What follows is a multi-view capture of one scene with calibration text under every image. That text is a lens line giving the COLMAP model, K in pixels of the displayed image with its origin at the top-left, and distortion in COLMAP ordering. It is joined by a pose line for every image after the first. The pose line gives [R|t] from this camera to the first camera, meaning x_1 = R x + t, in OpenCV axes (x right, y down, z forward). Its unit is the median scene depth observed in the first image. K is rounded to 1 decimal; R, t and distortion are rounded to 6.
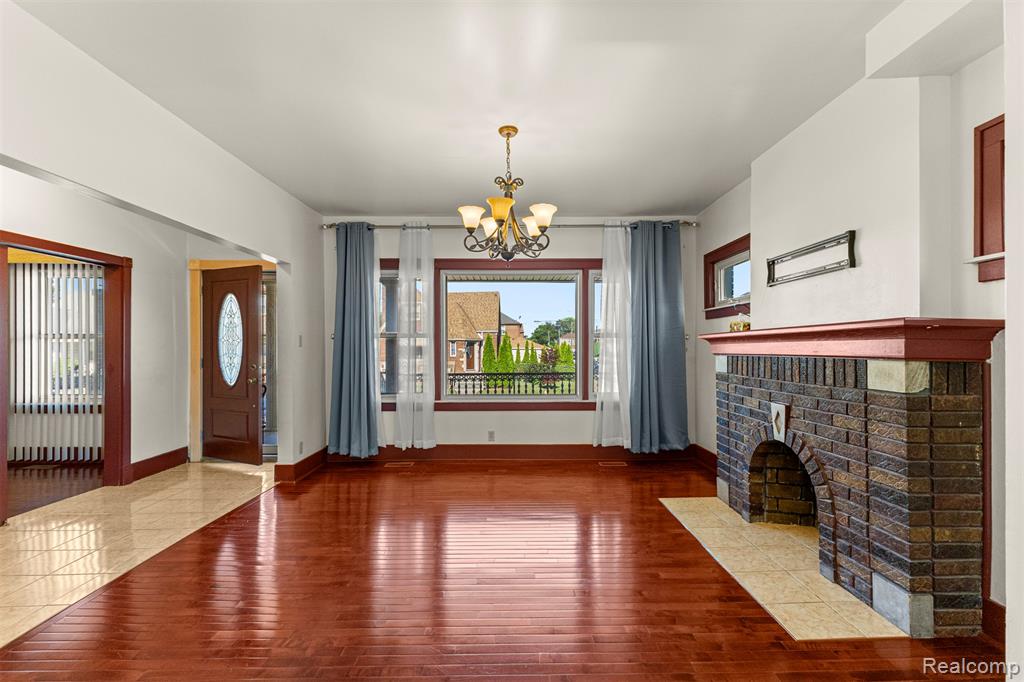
lens RADIAL K [[440.6, 0, 513.4], [0, 440.6, 345.0], [0, 0, 1]] dist [0.001855, 0.000199]
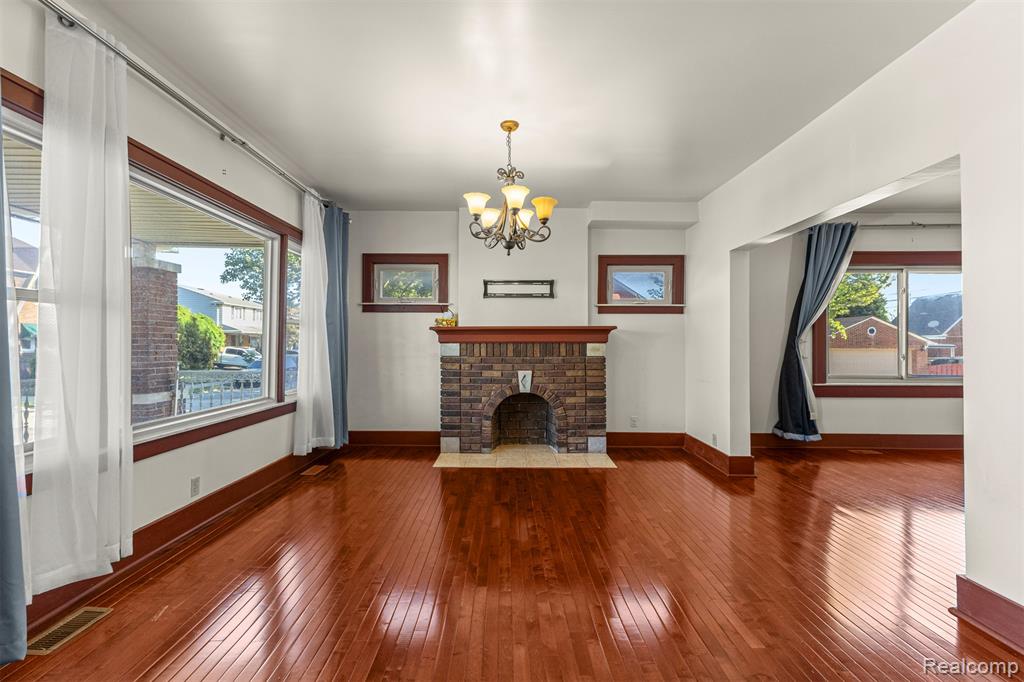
lens RADIAL K [[440.2, 0, 510.7], [0, 440.2, 336.3], [0, 0, 1]] dist [0.004618, -0.000168]
pose [[0.011855, 0.019476, 0.999740, -0.639834], [-0.008023, 0.999780, -0.019382, 0.019873], [-0.999898, -0.007791, 0.012009, 0.602672]]
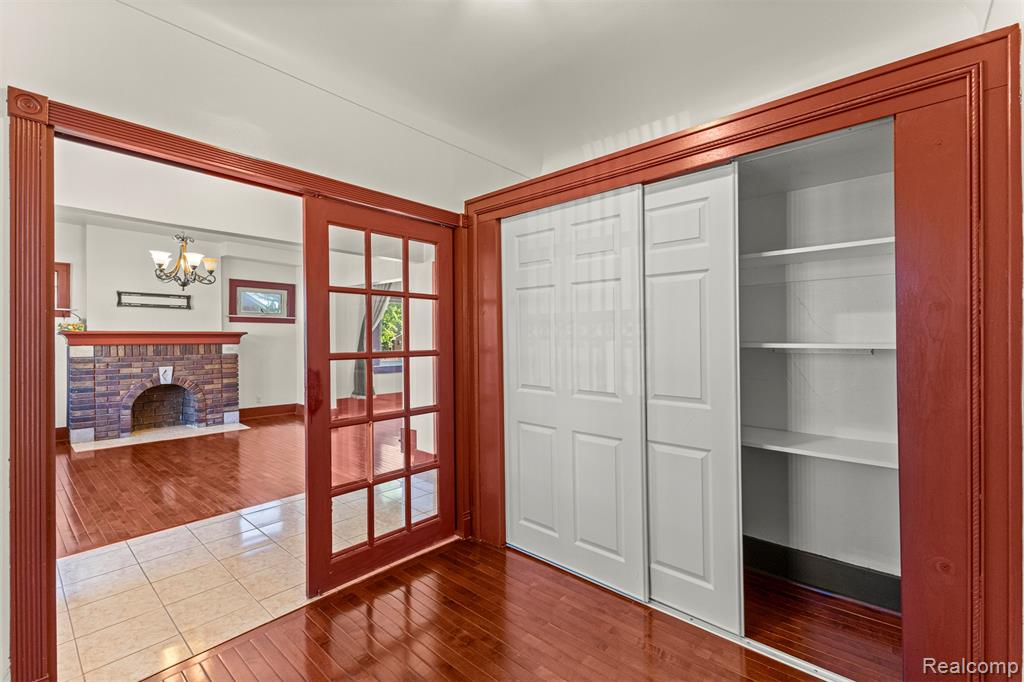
lens RADIAL K [[440.6, 0, 513.4], [0, 440.6, 345.0], [0, 0, 1]] dist [0.001855, 0.000199]
pose [[-0.740228, -0.001586, 0.672354, -1.220602], [0.001765, 0.999989, 0.004302, 0.012325], [-0.672353, 0.004371, -0.740218, 0.844881]]
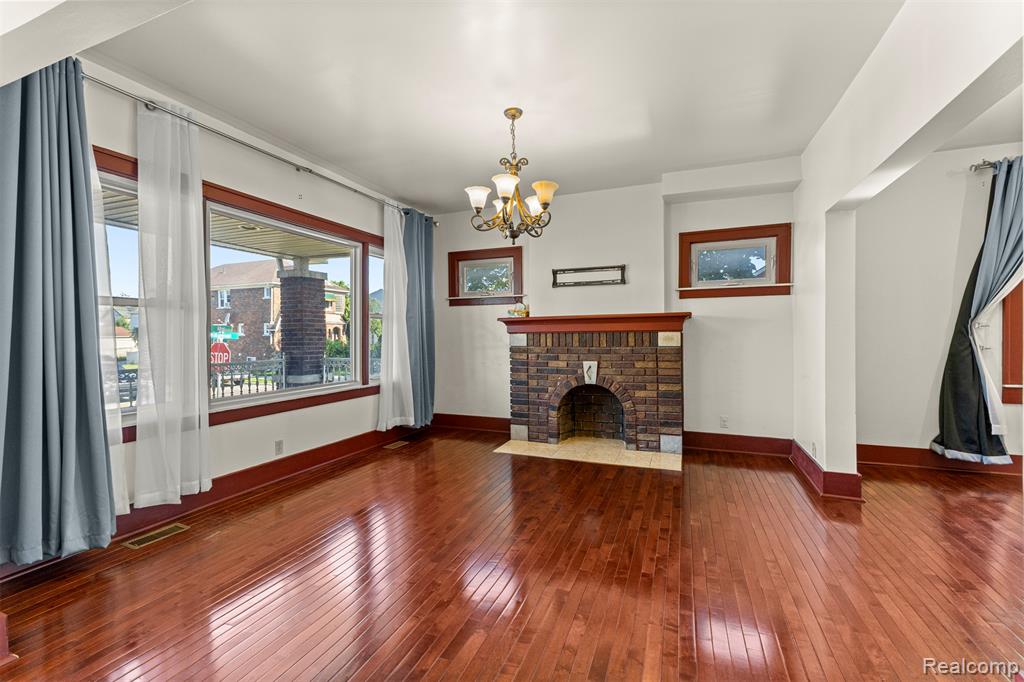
lens RADIAL K [[440.2, 0, 510.7], [0, 440.2, 336.3], [0, 0, 1]] dist [0.004618, -0.000168]
pose [[0.384804, -0.002104, 0.922996, -0.593623], [0.001354, 0.999998, 0.001715, 0.021790], [-0.922997, 0.000589, 0.384806, 0.374524]]
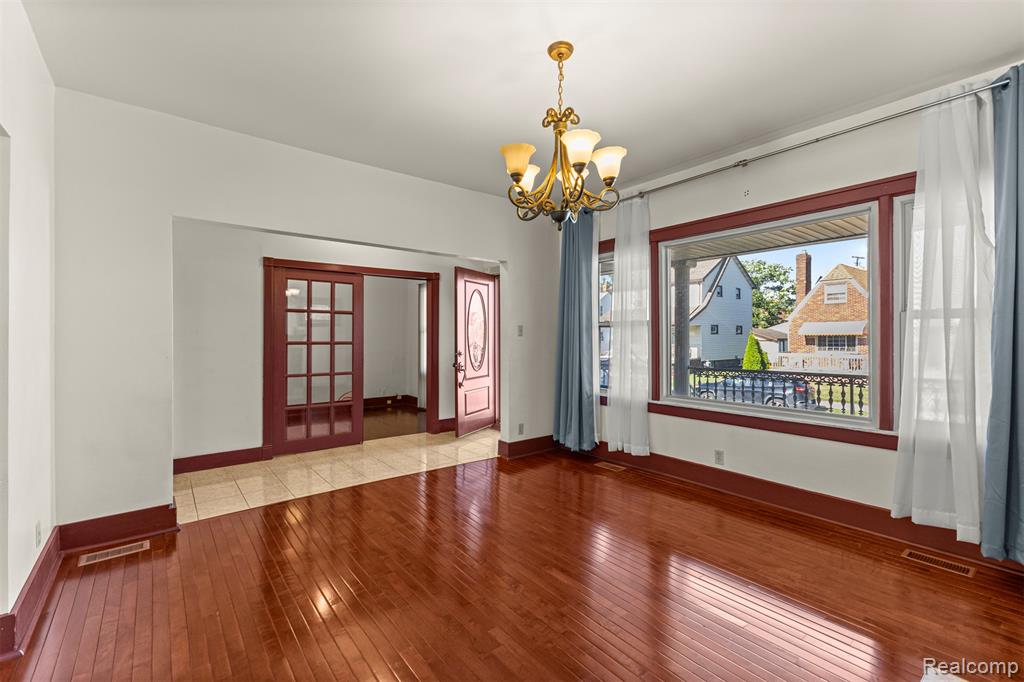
lens RADIAL K [[439.6, 0, 517.2], [0, 439.6, 335.7], [0, 0, 1]] dist [0.003671, -0.000173]
pose [[0.617484, -0.000368, -0.786583, 0.329903], [0.002972, 0.999994, 0.001865, 0.000993], [0.786578, -0.003489, 0.617481, 0.290615]]
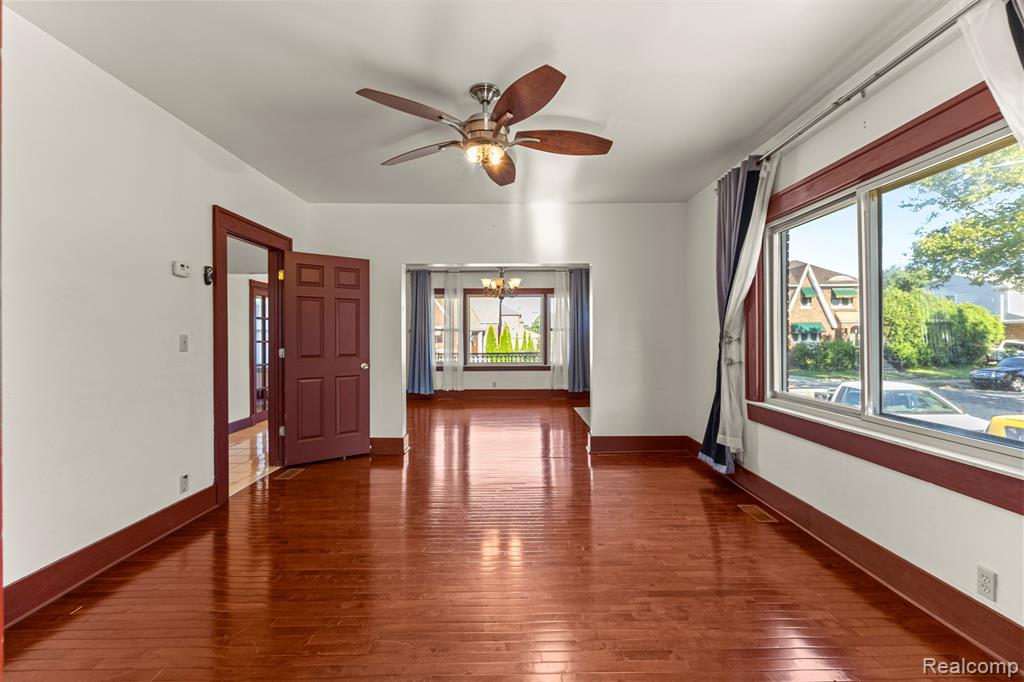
lens RADIAL K [[440.2, 0, 510.7], [0, 440.2, 336.3], [0, 0, 1]] dist [0.004618, -0.000168]
pose [[0.999957, -0.002135, -0.009029, 0.036109], [0.002179, 0.999986, 0.004822, -0.004158], [0.009018, -0.004841, 0.999948, -0.860626]]
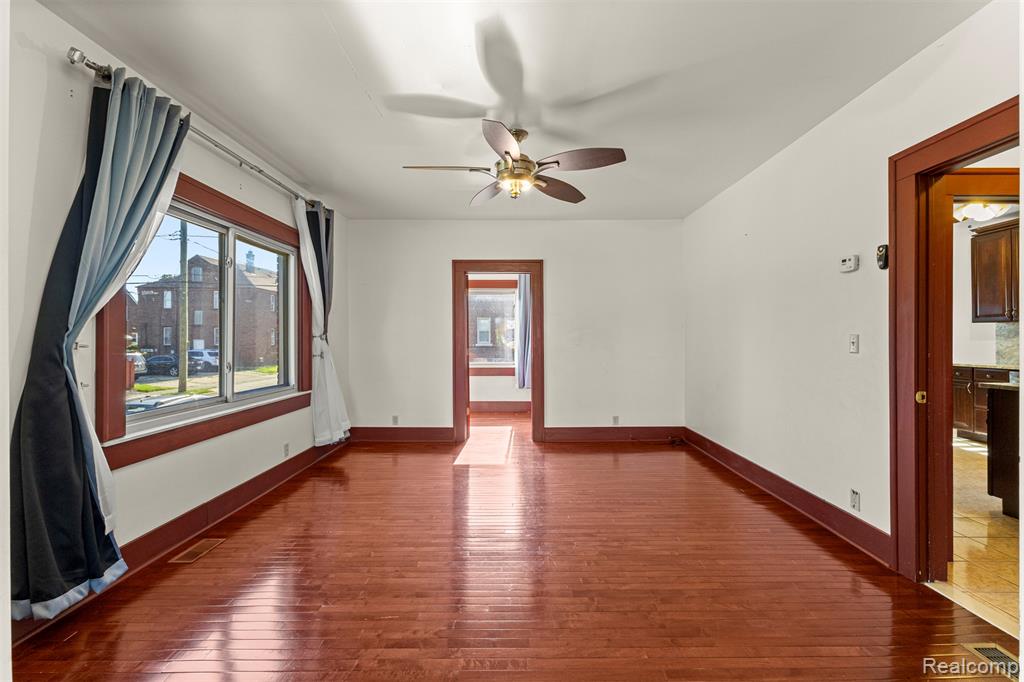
lens RADIAL K [[439.6, 0, 517.2], [0, 439.6, 335.7], [0, 0, 1]] dist [0.003671, -0.000173]
pose [[-0.999867, 0.003328, 0.015944, -0.010143], [0.003125, 0.999913, -0.012777, 0.002518], [-0.015986, -0.012725, -0.999791, 0.340413]]
